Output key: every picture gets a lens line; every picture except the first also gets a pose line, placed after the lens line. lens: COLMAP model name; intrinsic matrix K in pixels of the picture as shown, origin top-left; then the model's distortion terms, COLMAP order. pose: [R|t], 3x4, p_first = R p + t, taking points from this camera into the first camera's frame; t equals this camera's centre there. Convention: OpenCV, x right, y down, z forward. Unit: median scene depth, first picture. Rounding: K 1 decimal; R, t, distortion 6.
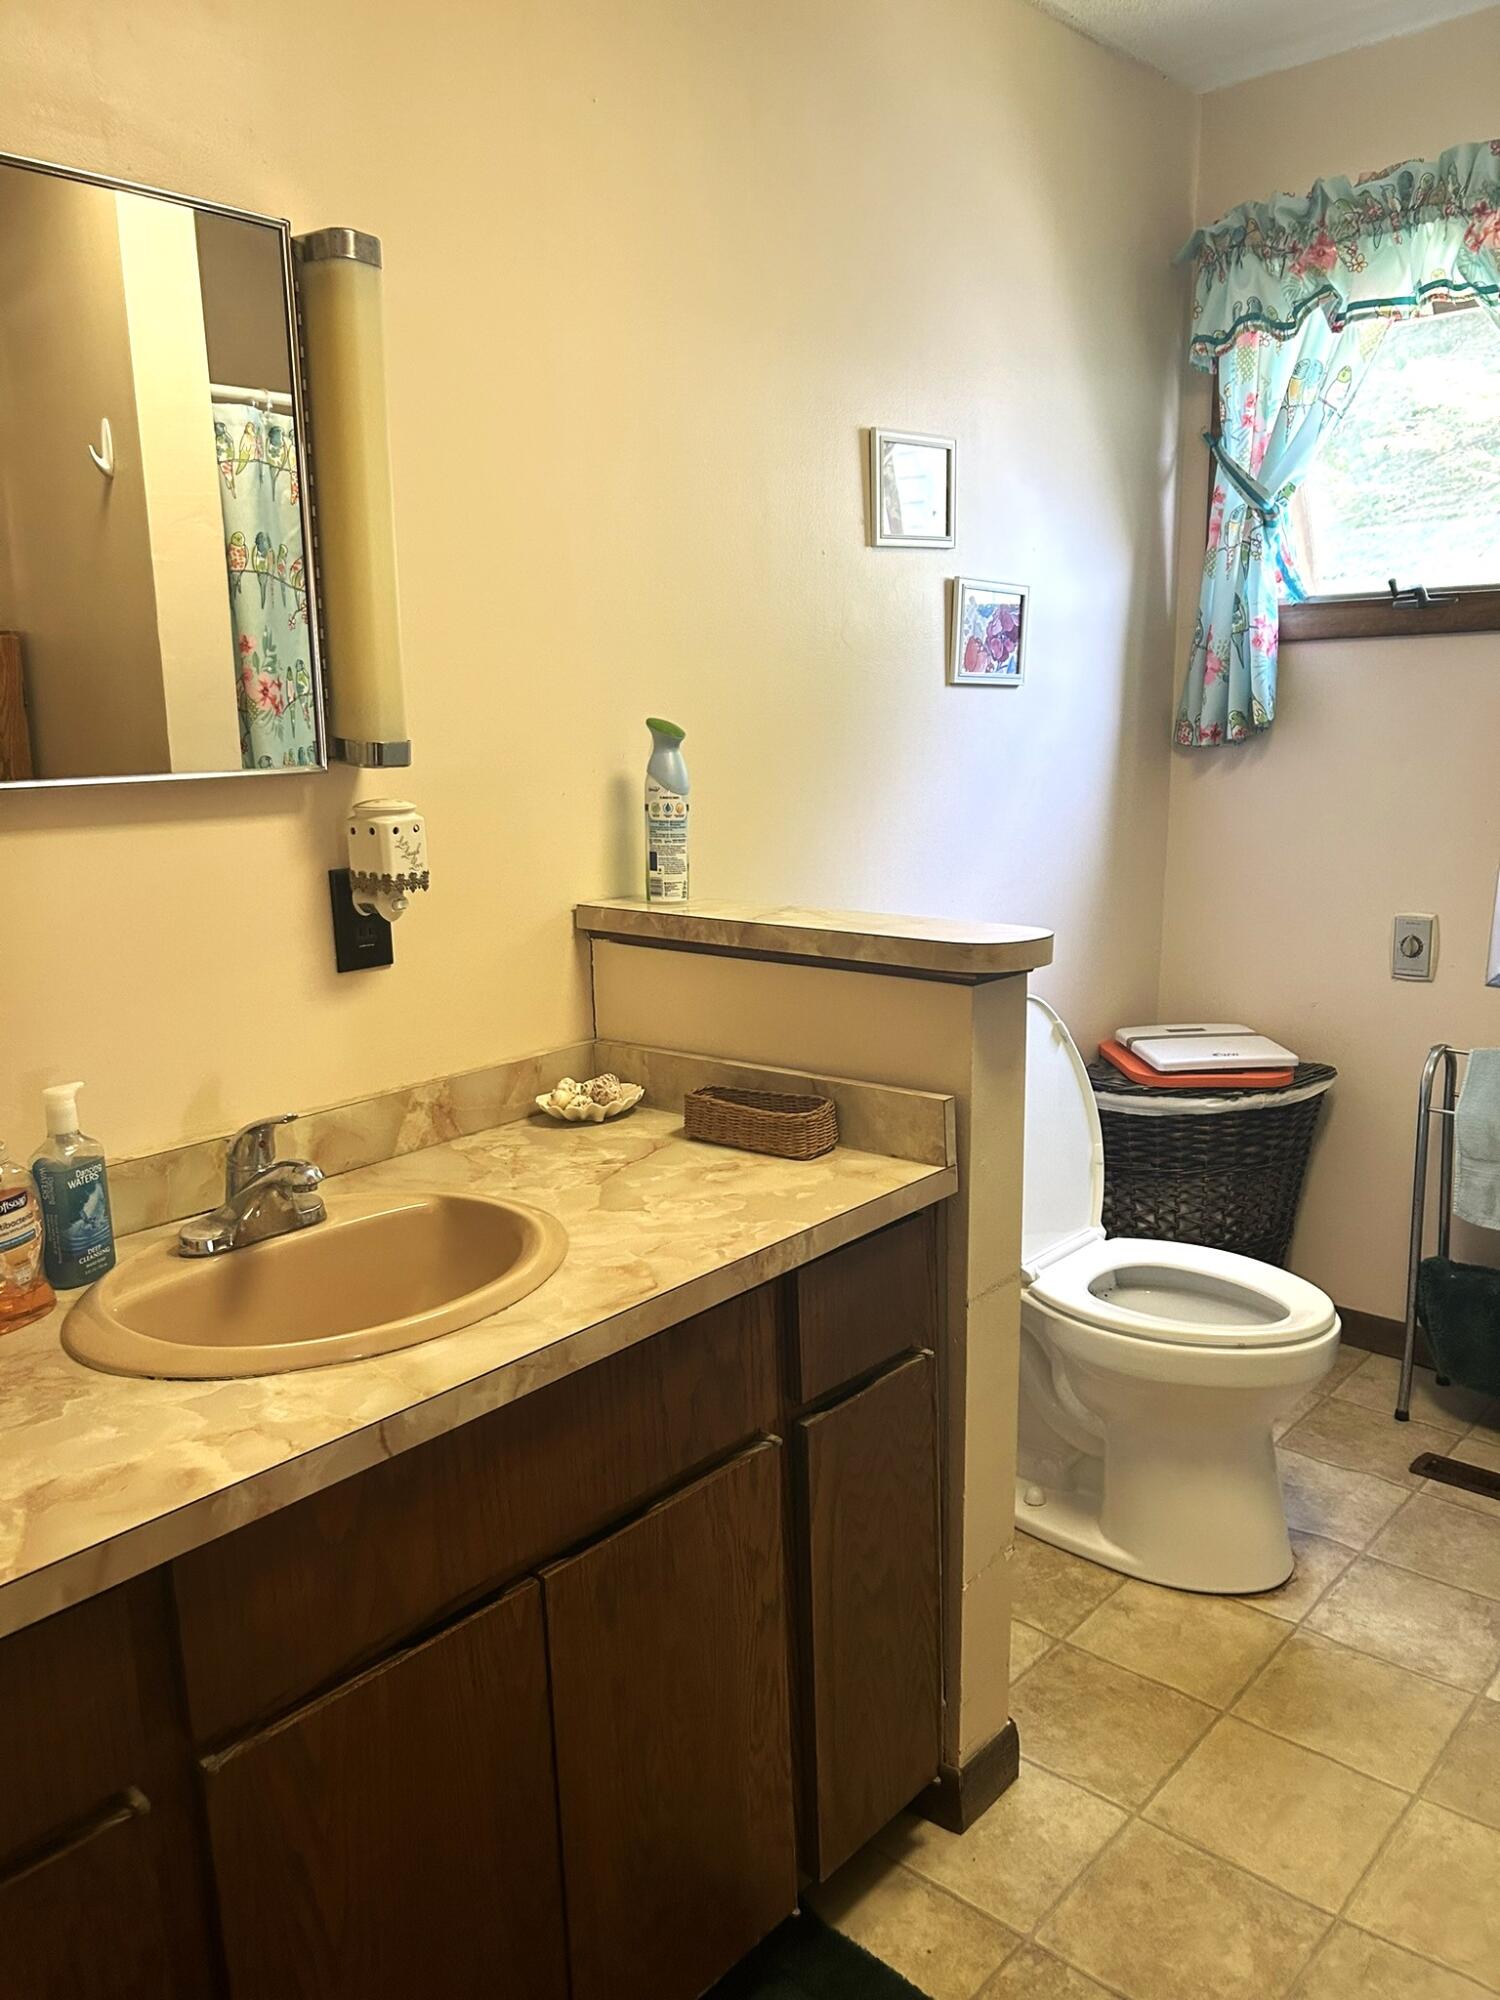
lens RADIAL K [[1511.8, 0, 750.0], [0, 1511.8, 1000.0], [0, 0, 1]] dist [0.064026, -0.065925]
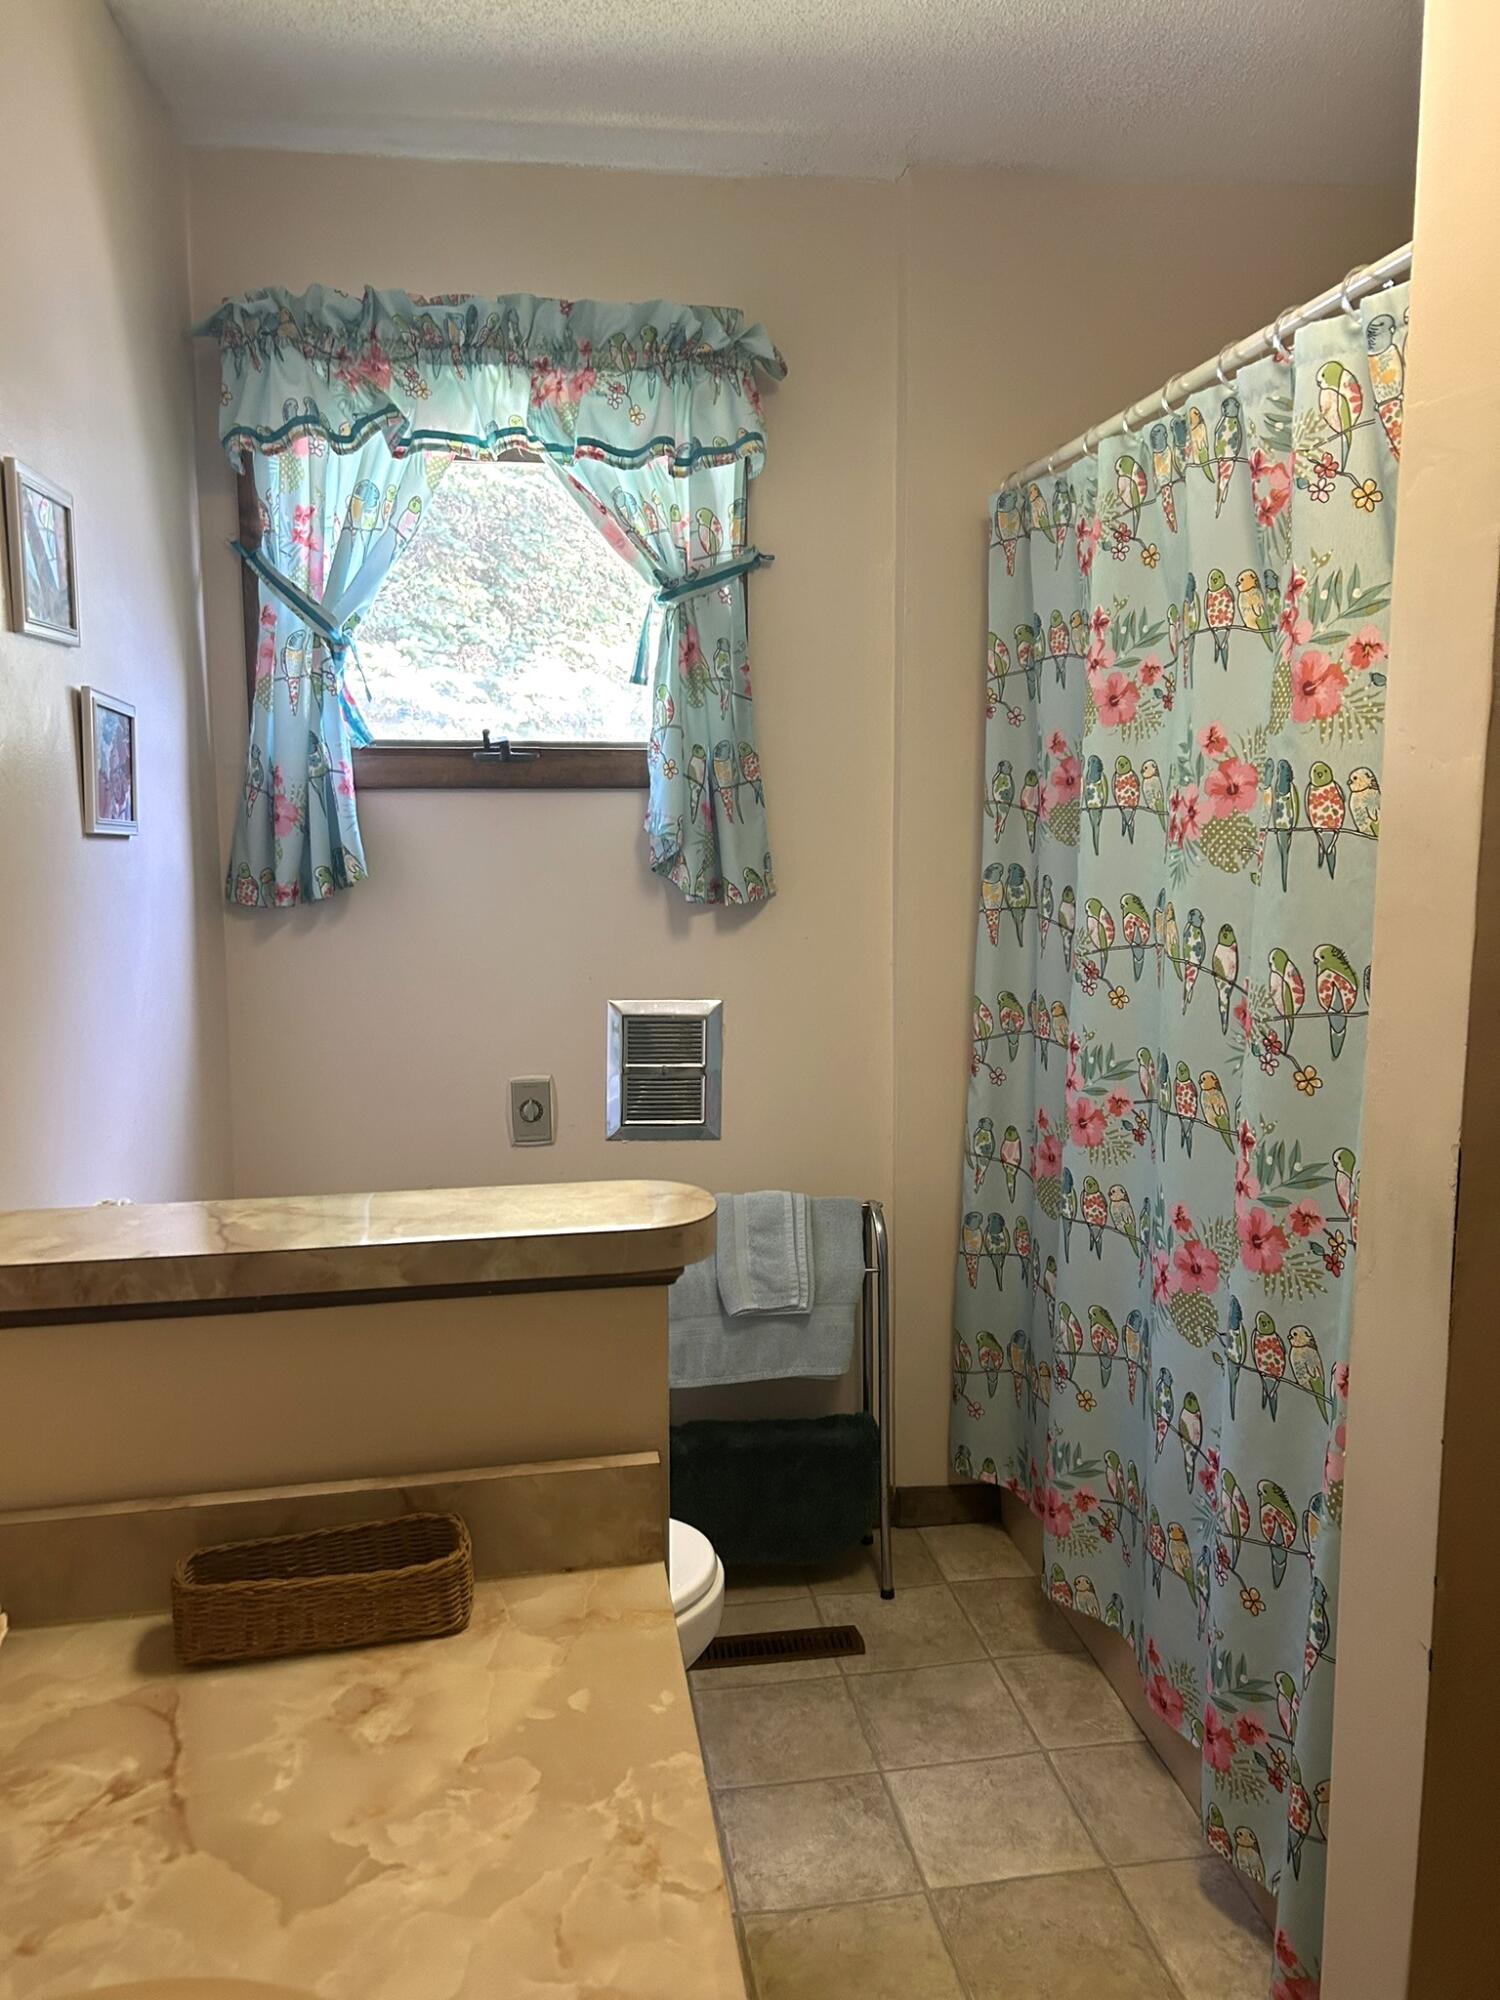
lens RADIAL K [[1511.8, 0, 750.0], [0, 1511.8, 1000.0], [0, 0, 1]] dist [0.064026, -0.065925]
pose [[0.633784, -0.076082, 0.769759, -0.208686], [0.140680, 0.989892, -0.017990, -0.071088], [-0.760609, 0.119692, 0.638081, 0.302167]]
